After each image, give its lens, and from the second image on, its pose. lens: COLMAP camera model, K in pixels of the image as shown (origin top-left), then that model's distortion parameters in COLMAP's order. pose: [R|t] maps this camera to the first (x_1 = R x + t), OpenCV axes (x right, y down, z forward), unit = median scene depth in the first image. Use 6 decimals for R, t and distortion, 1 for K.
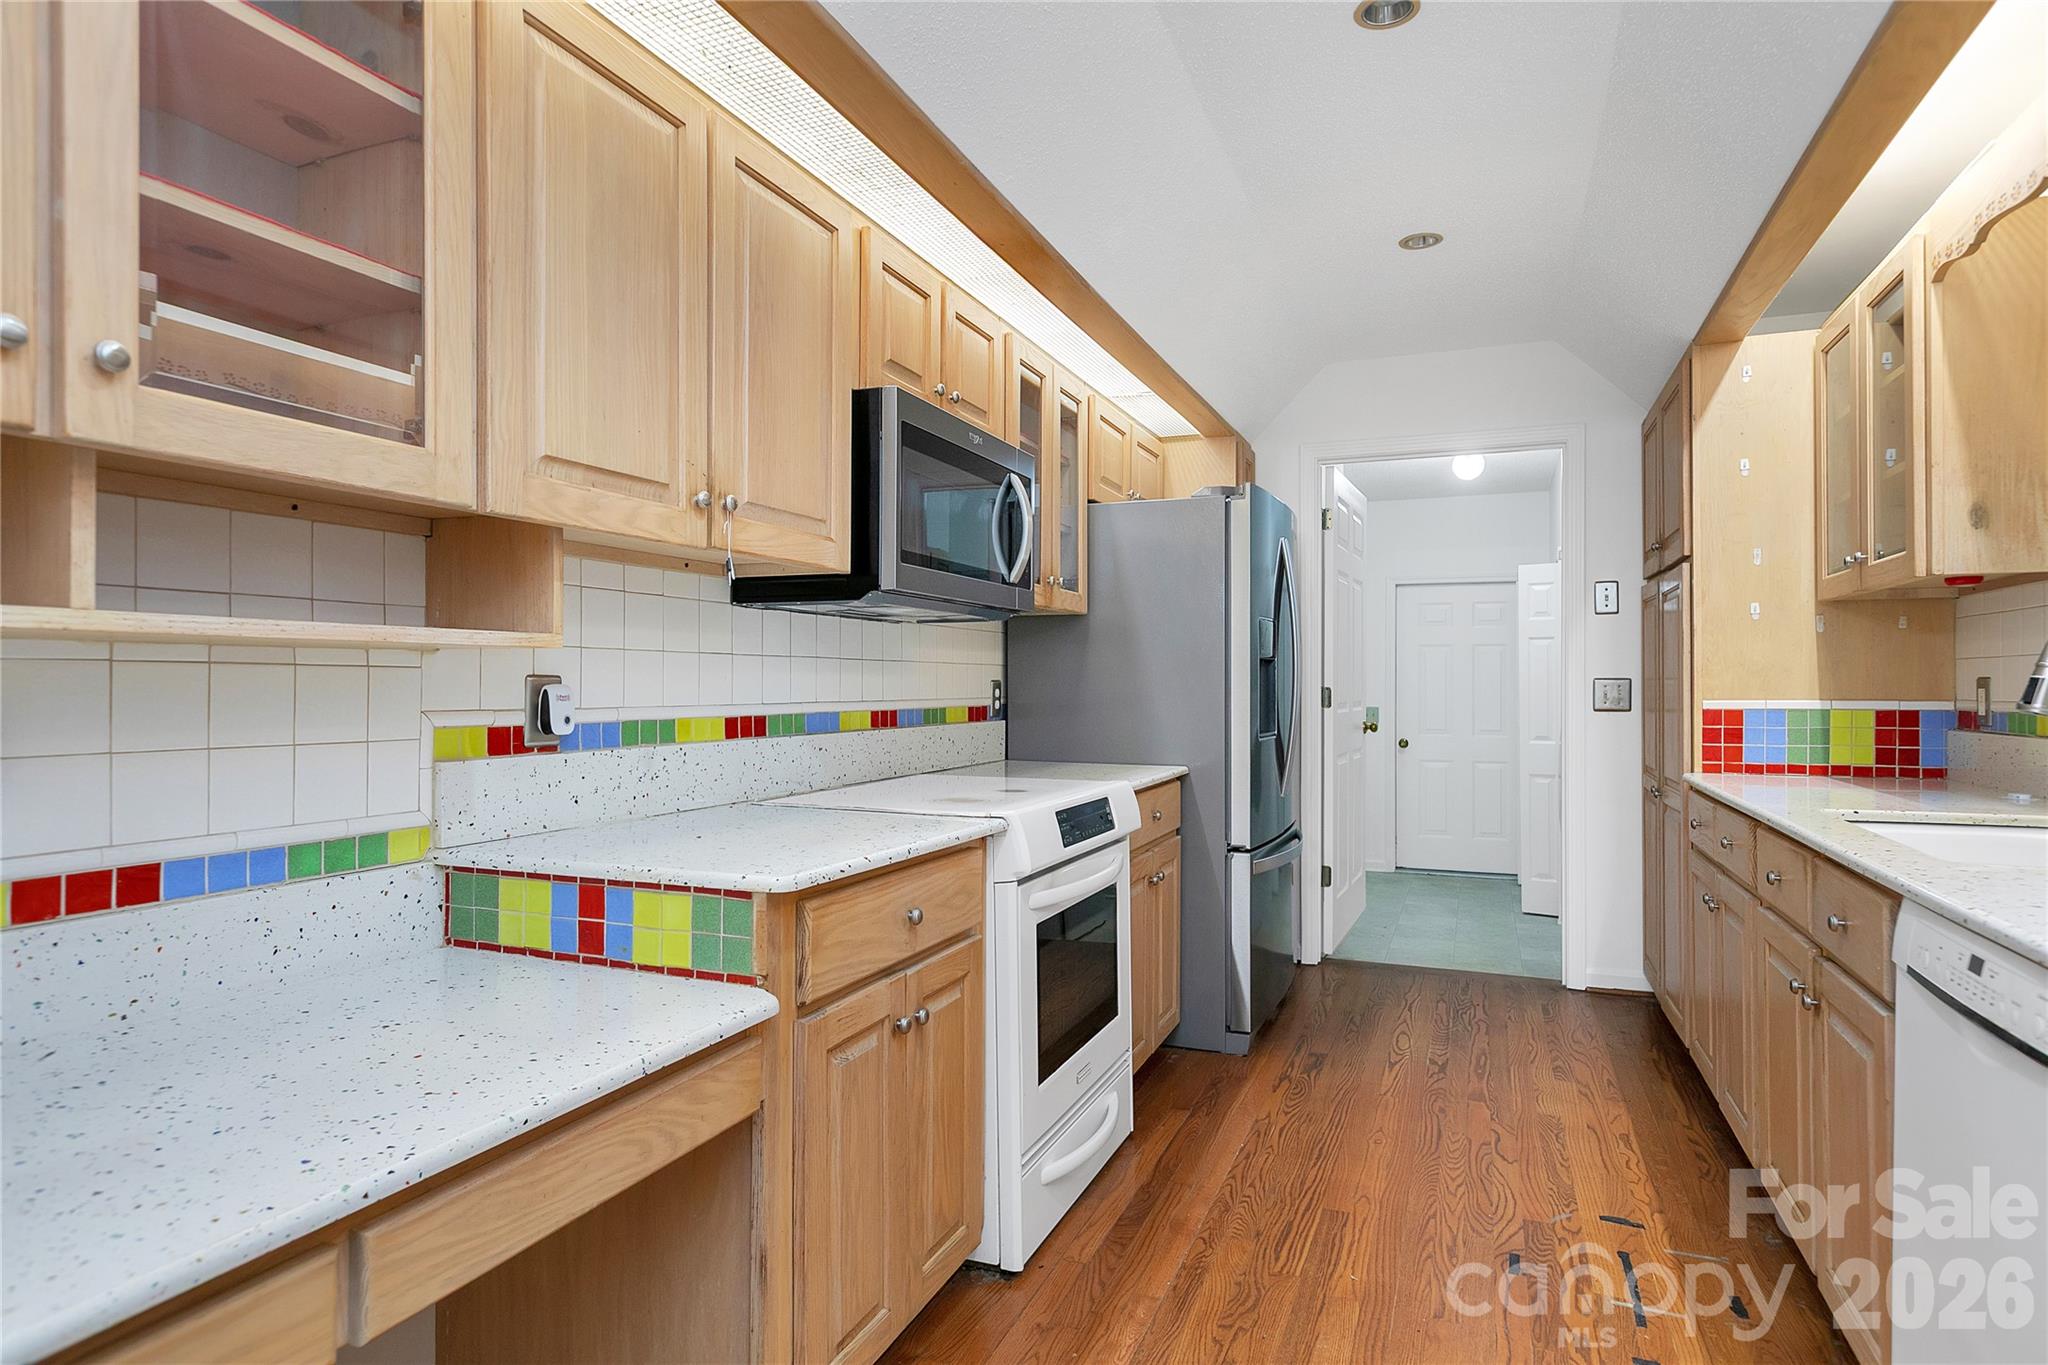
lens RADIAL K [[1136.7, 0, 1026.9], [0, 1136.7, 679.3], [0, 0, 1]] dist [0.005238, -0.000189]
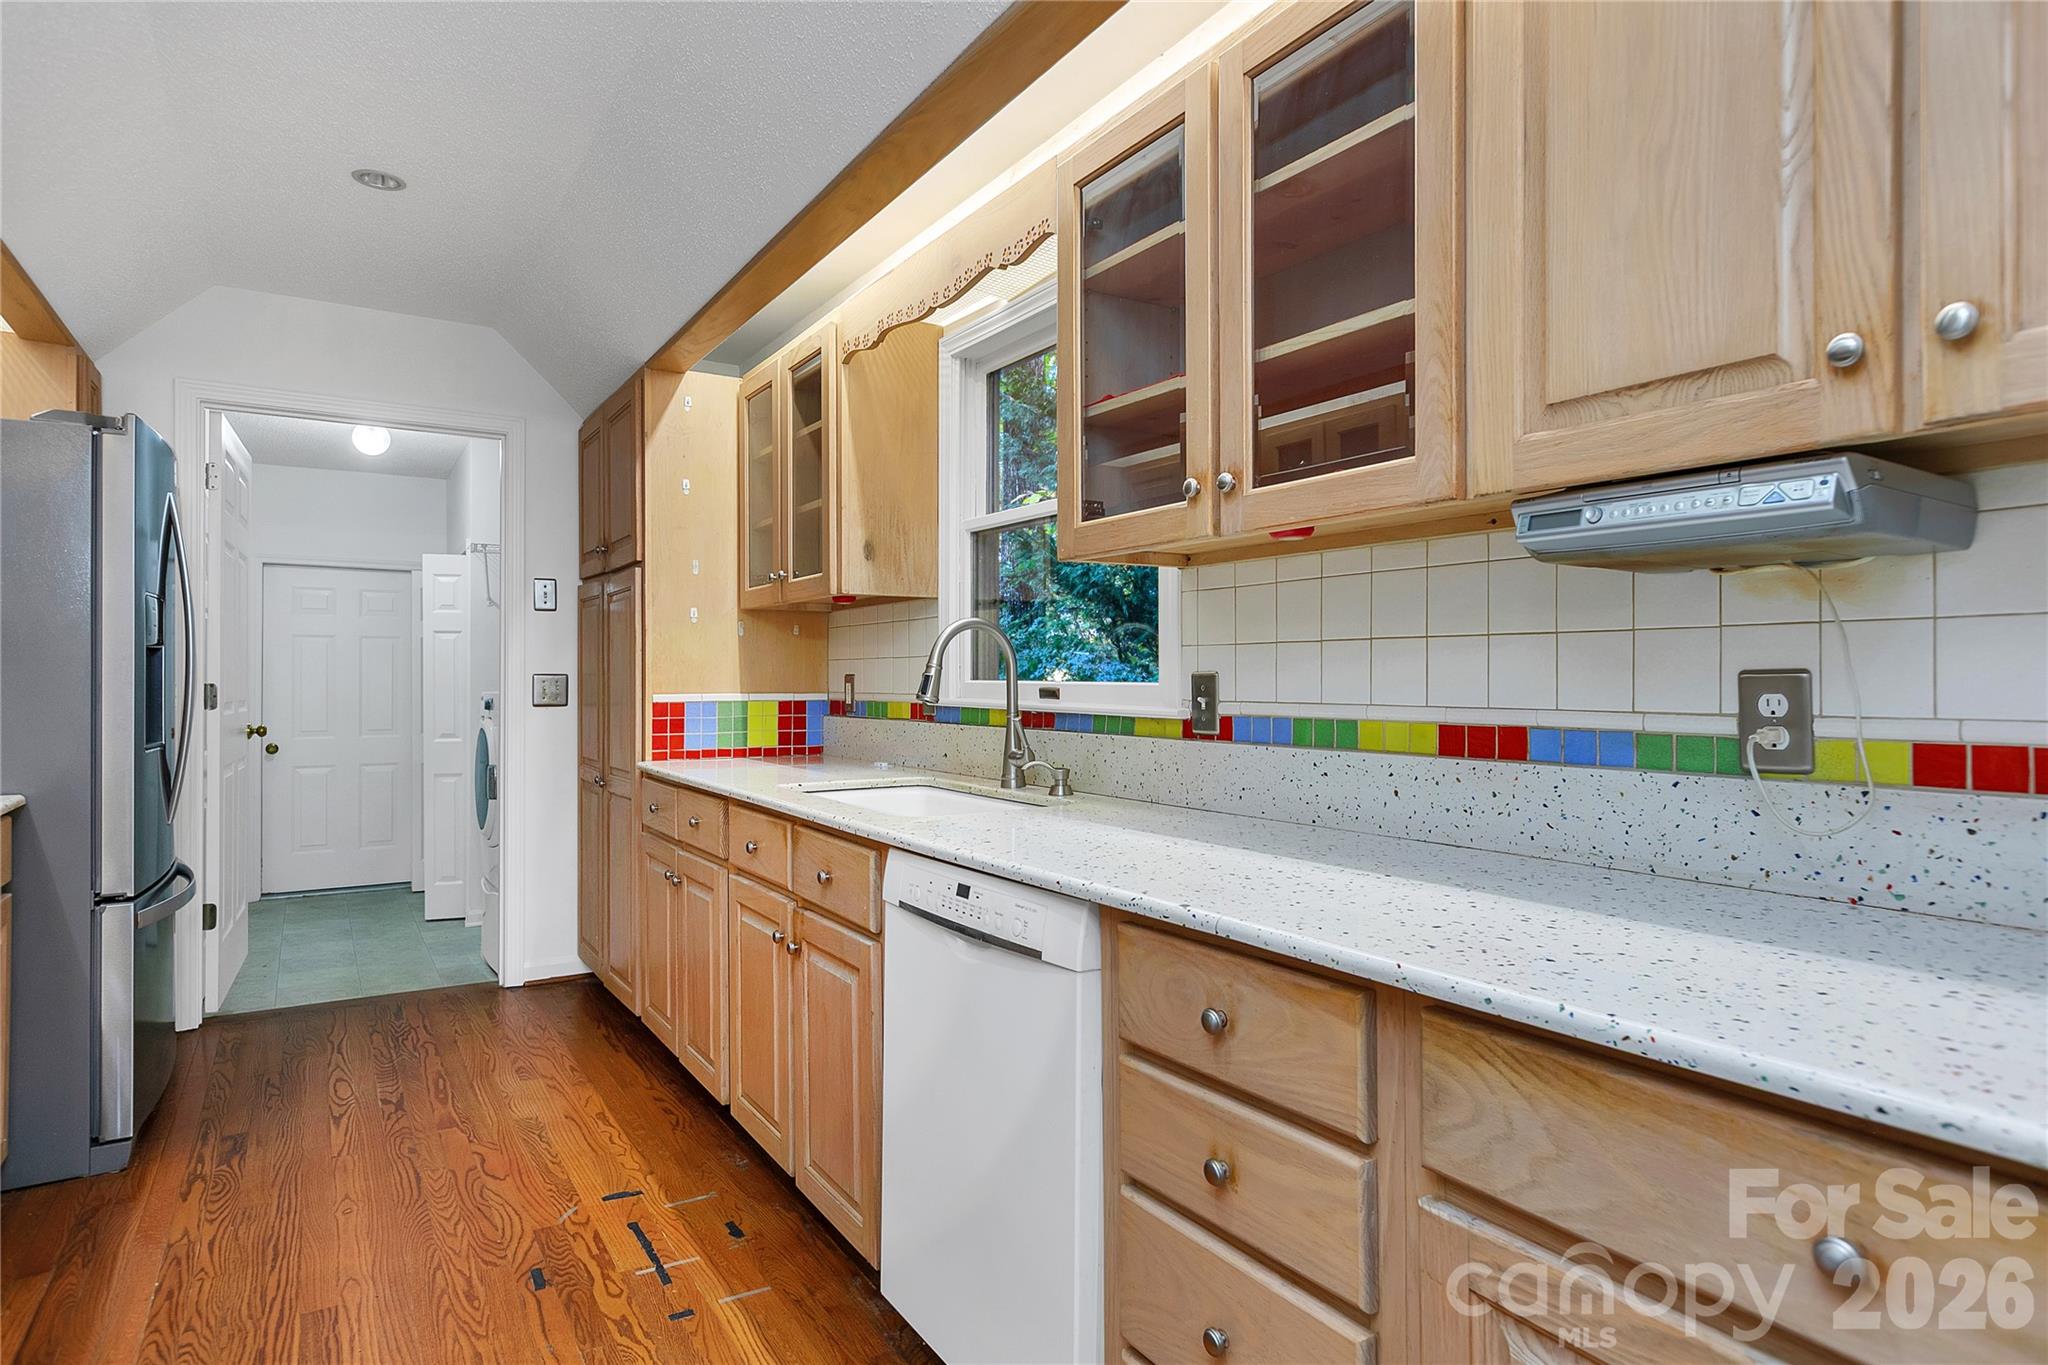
lens RADIAL K [[1136.7, 0, 1032.7], [0, 1136.7, 677.0], [0, 0, 1]] dist [0.005238, -0.000189]
pose [[0.575238, 0.002308, 0.817983, -0.108846], [-0.003775, 0.999993, -0.000167, 0.000589], [-0.817977, -0.002992, 0.575243, 0.089386]]
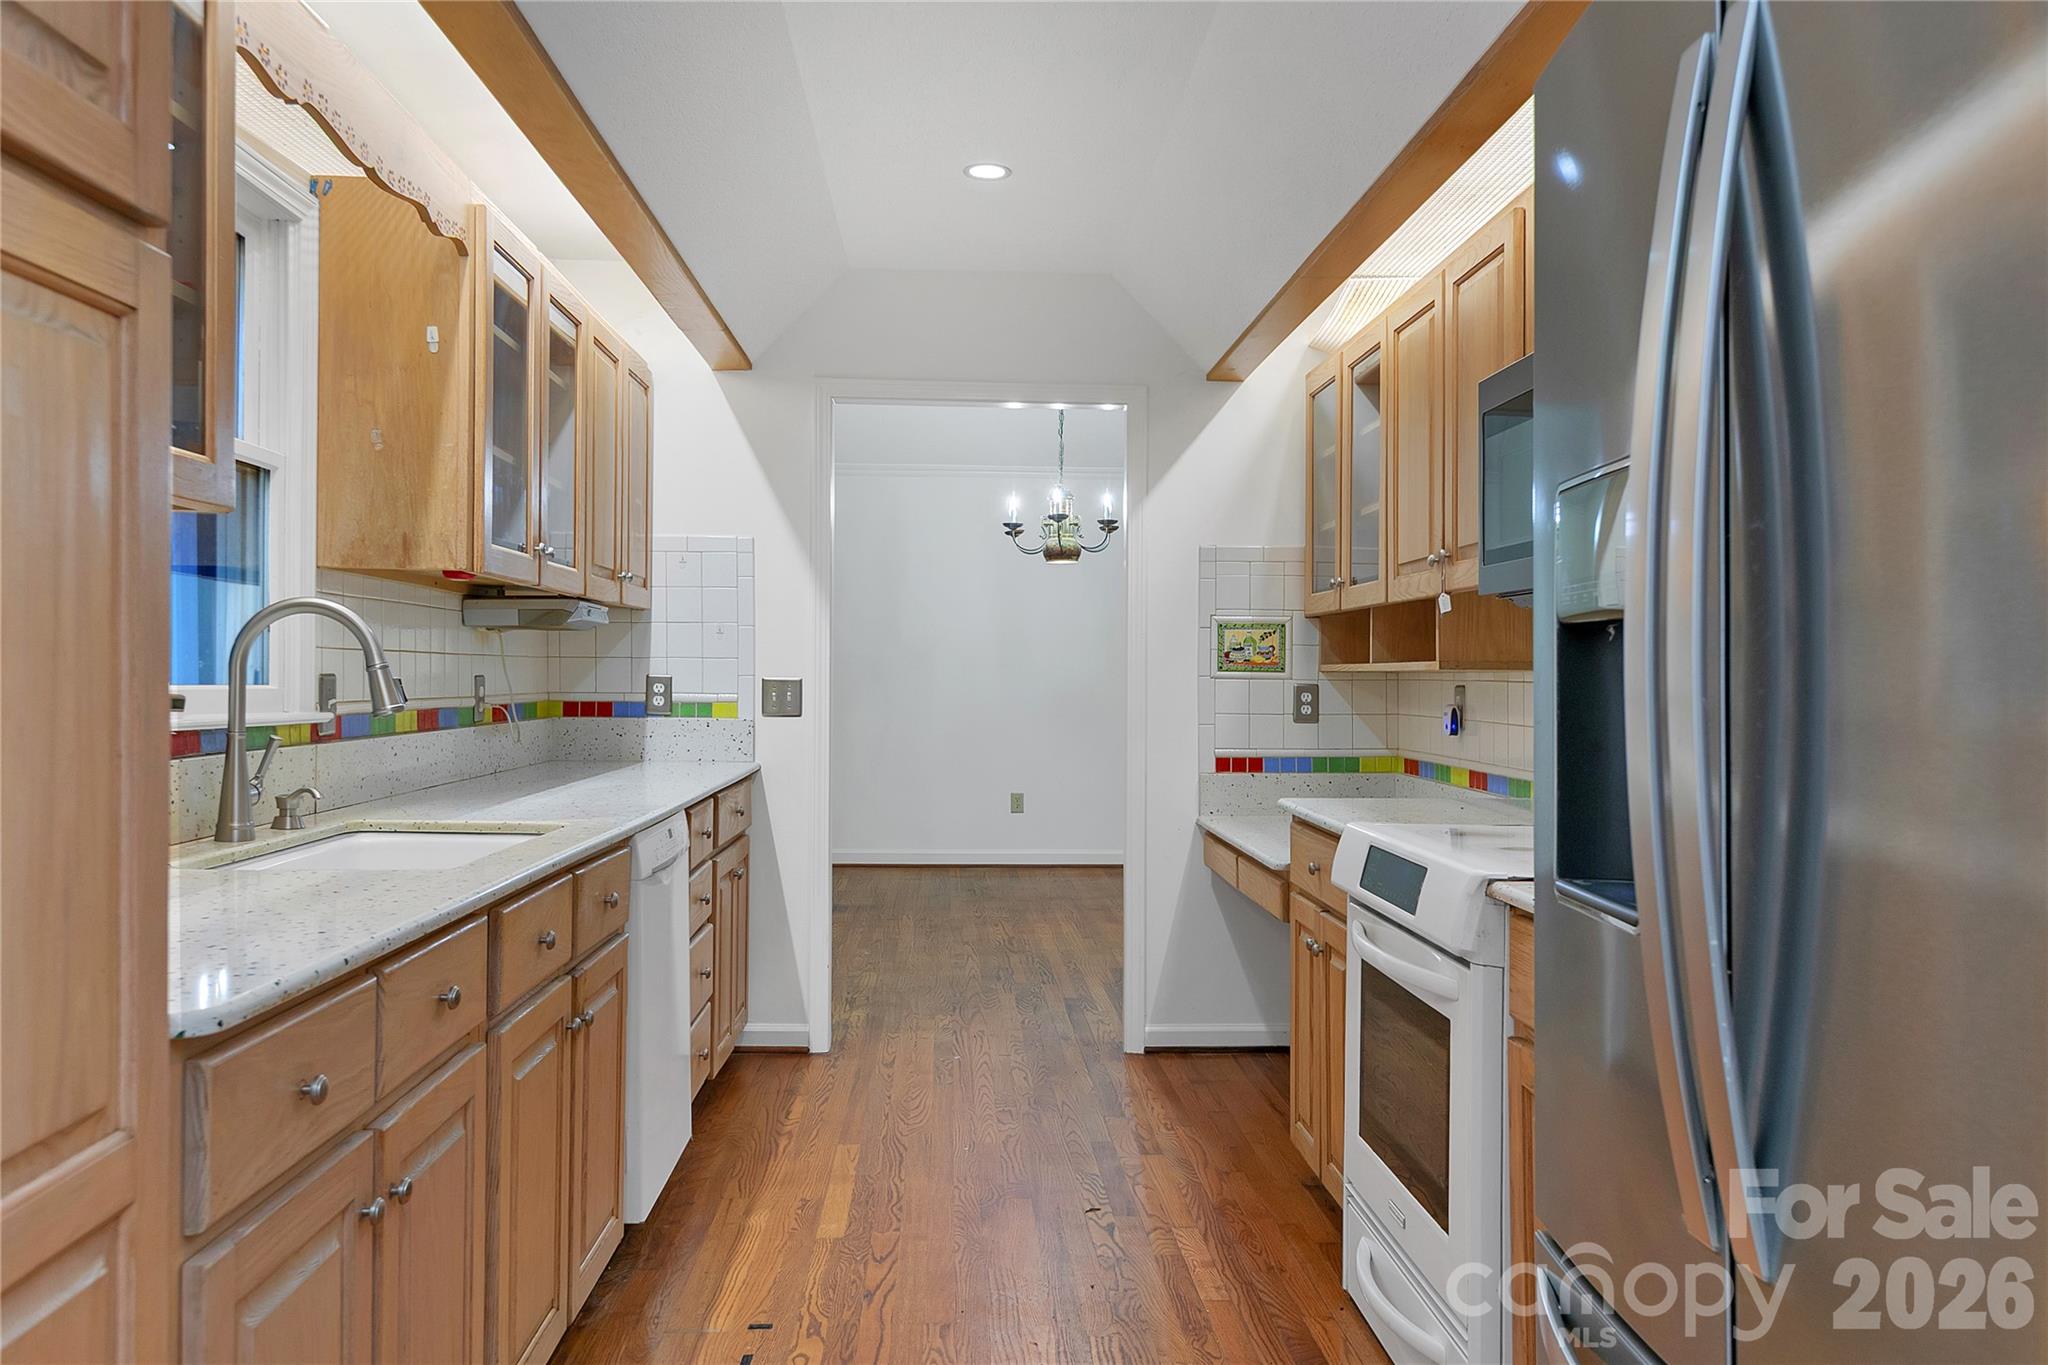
lens RADIAL K [[1522.5, 0, 1022.0], [0, 1522.5, 675.8], [0, 0, 1]] dist [-0.006168, -0.003588]
pose [[-0.905590, -0.008438, -0.424070, 0.707168], [-0.006912, 0.999963, -0.005137, -0.000087], [0.424097, -0.001721, -0.905615, 1.817786]]
